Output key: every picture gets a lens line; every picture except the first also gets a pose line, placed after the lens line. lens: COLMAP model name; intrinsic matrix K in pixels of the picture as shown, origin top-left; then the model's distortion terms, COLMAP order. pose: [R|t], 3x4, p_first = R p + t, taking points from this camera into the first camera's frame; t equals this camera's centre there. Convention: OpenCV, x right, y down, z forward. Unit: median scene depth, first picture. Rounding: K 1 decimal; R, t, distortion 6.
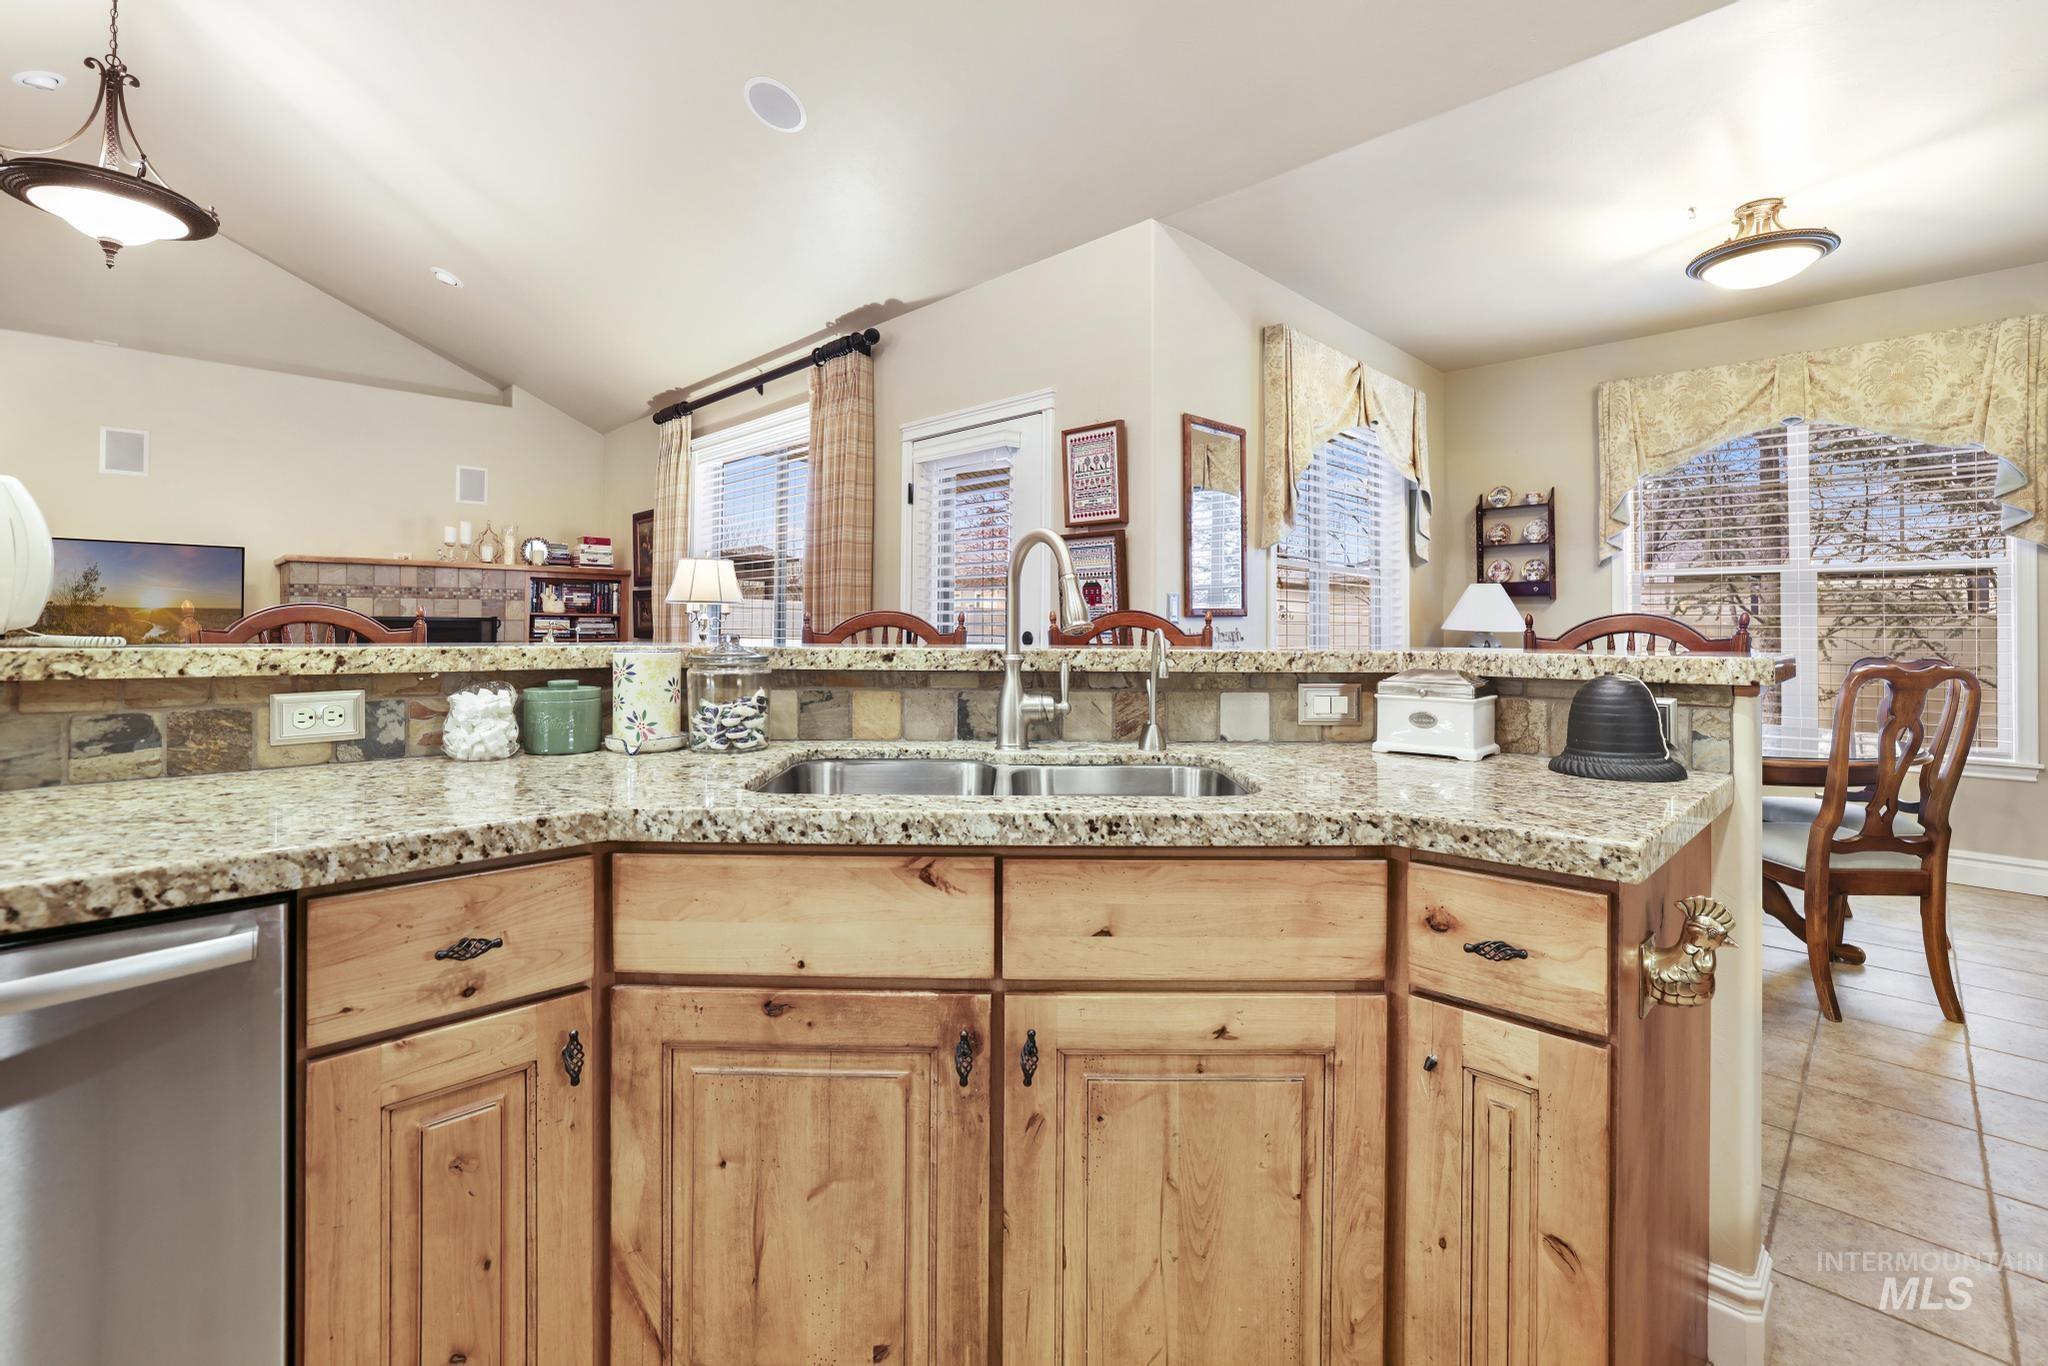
lens RADIAL K [[905.1, 0, 1027.0], [0, 905.1, 611.1], [0, 0, 1]] dist [-0.035075, 0.011424]
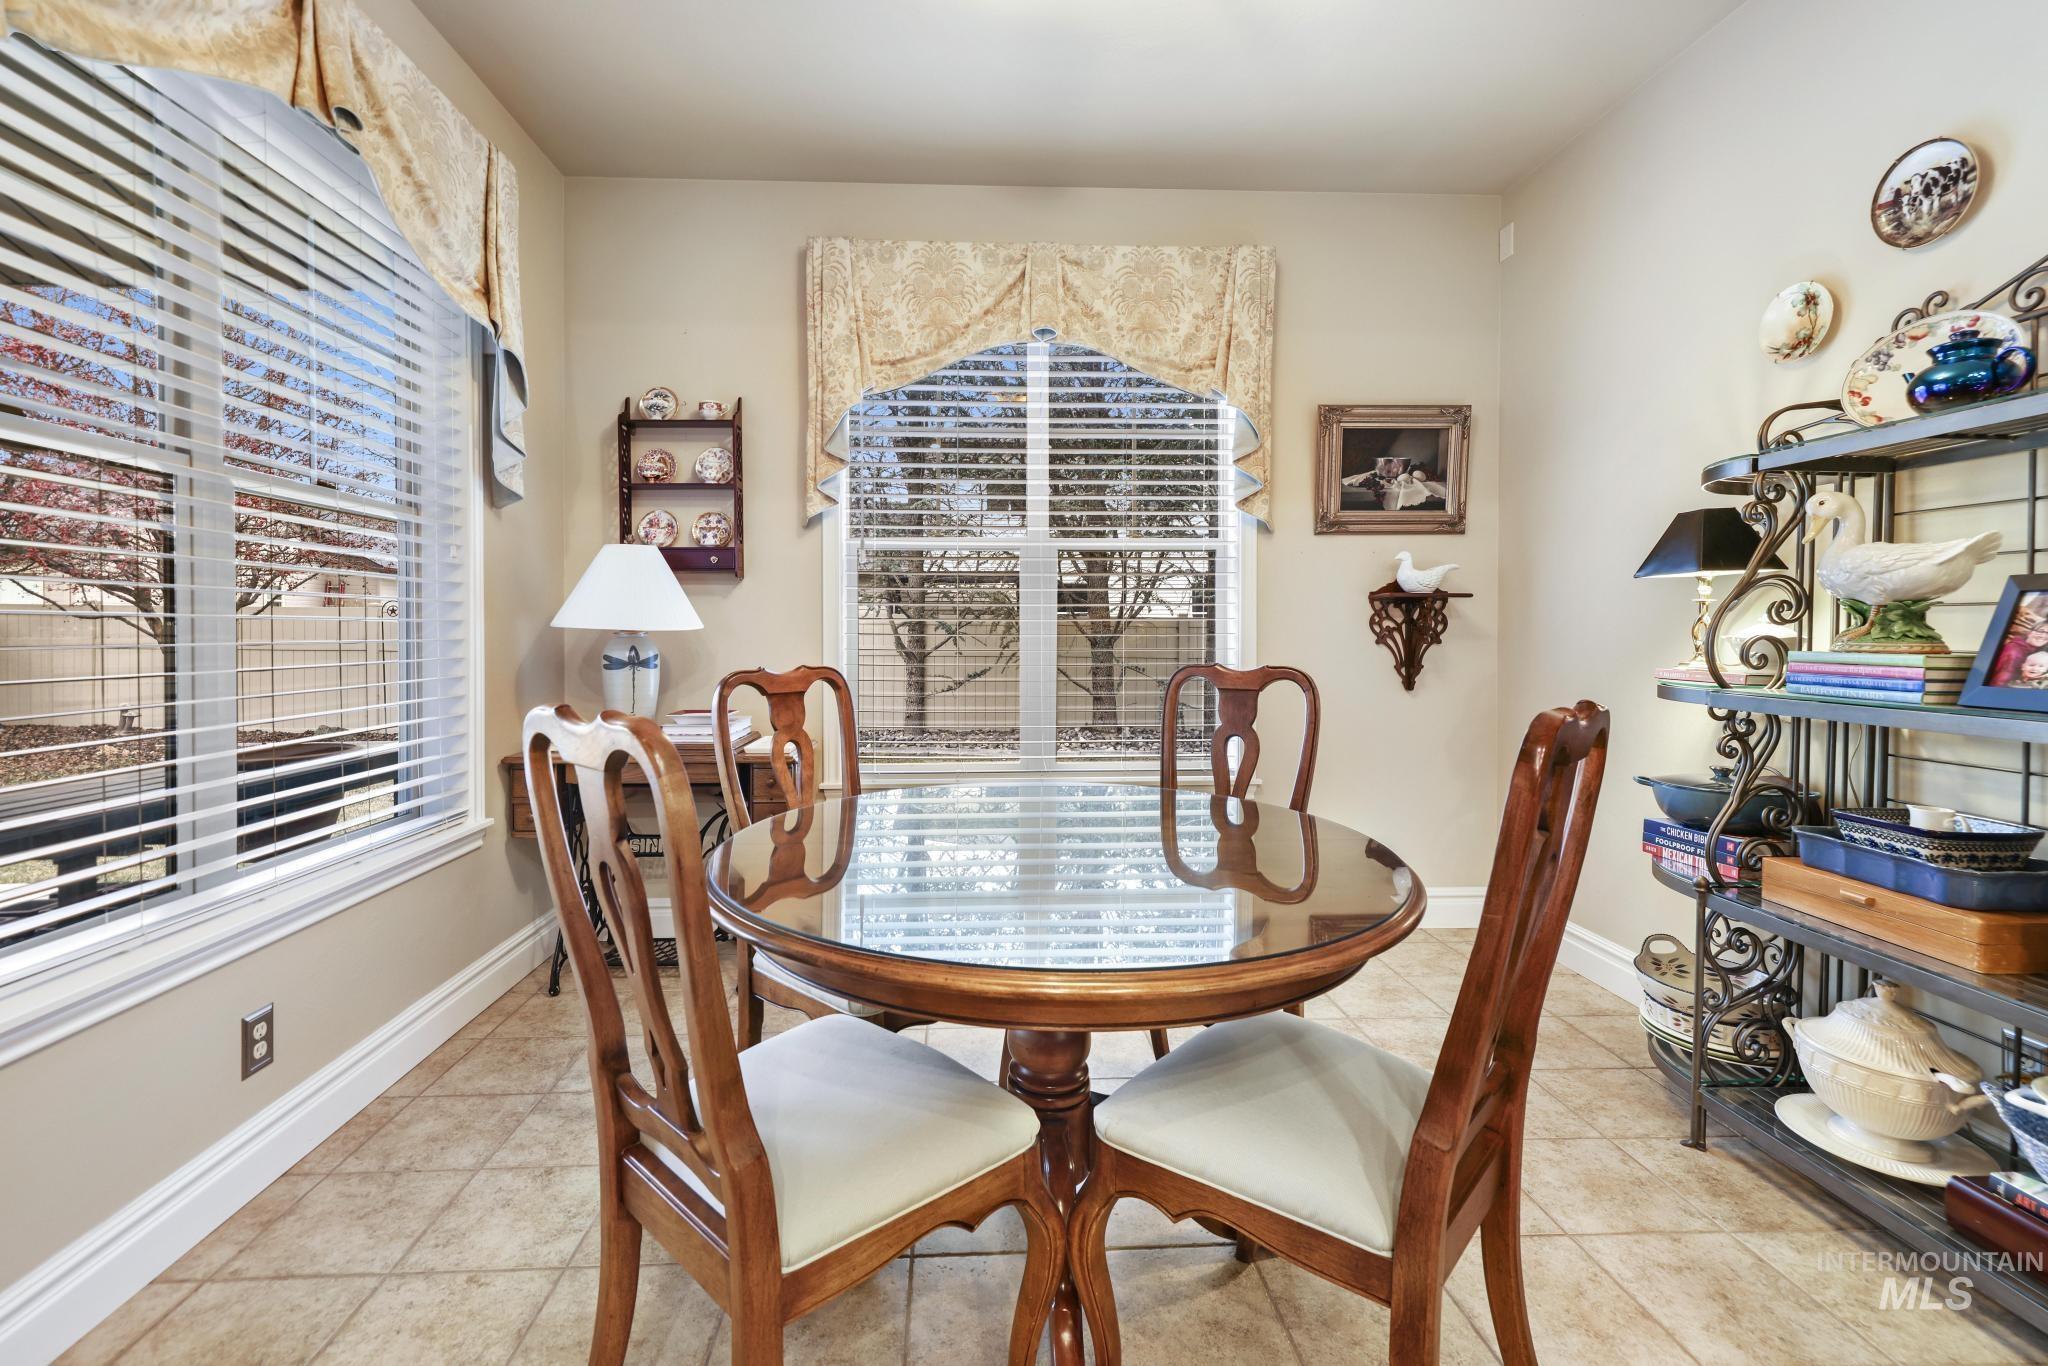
lens RADIAL K [[905.1, 0, 996.4], [0, 905.1, 642.7], [0, 0, 1]] dist [-0.035075, 0.011424]
pose [[0.689654, -0.011053, 0.724054, 0.344742], [-0.001479, 0.999860, 0.016672, 0.026312], [-0.724137, -0.012569, 0.689541, 0.590161]]
